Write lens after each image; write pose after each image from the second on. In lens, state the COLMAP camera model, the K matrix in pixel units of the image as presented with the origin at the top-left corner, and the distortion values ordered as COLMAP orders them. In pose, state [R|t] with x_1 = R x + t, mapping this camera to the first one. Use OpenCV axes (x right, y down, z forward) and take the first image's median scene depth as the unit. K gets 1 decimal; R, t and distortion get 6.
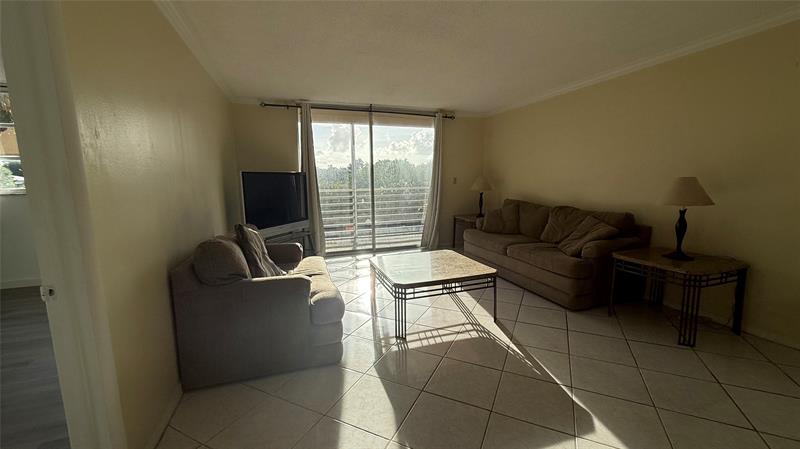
lens RADIAL K [[317.8, 0, 402.0], [0, 317.8, 223.7], [0, 0, 1]] dist [-0.001315, 0.000147]
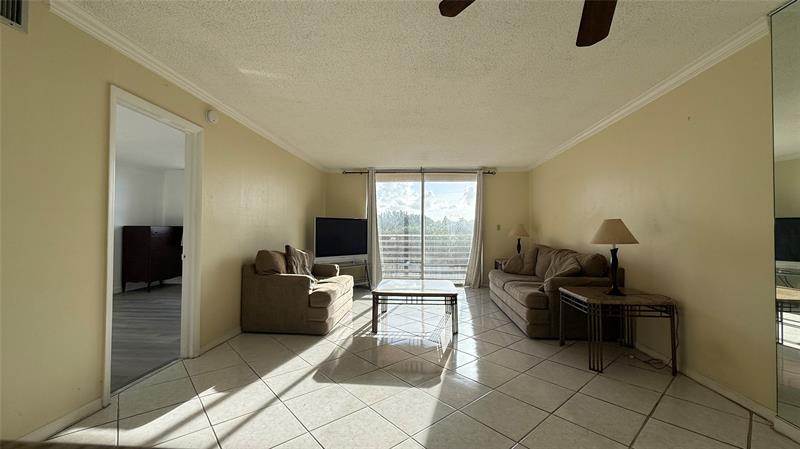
lens RADIAL K [[317.8, 0, 402.0], [0, 317.8, 223.7], [0, 0, 1]] dist [-0.001315, 0.000147]
pose [[0.918520, 0.007511, -0.395303, 0.367325], [-0.071648, 0.986428, -0.147738, 0.048451], [0.388828, 0.164023, 0.906592, -0.168950]]
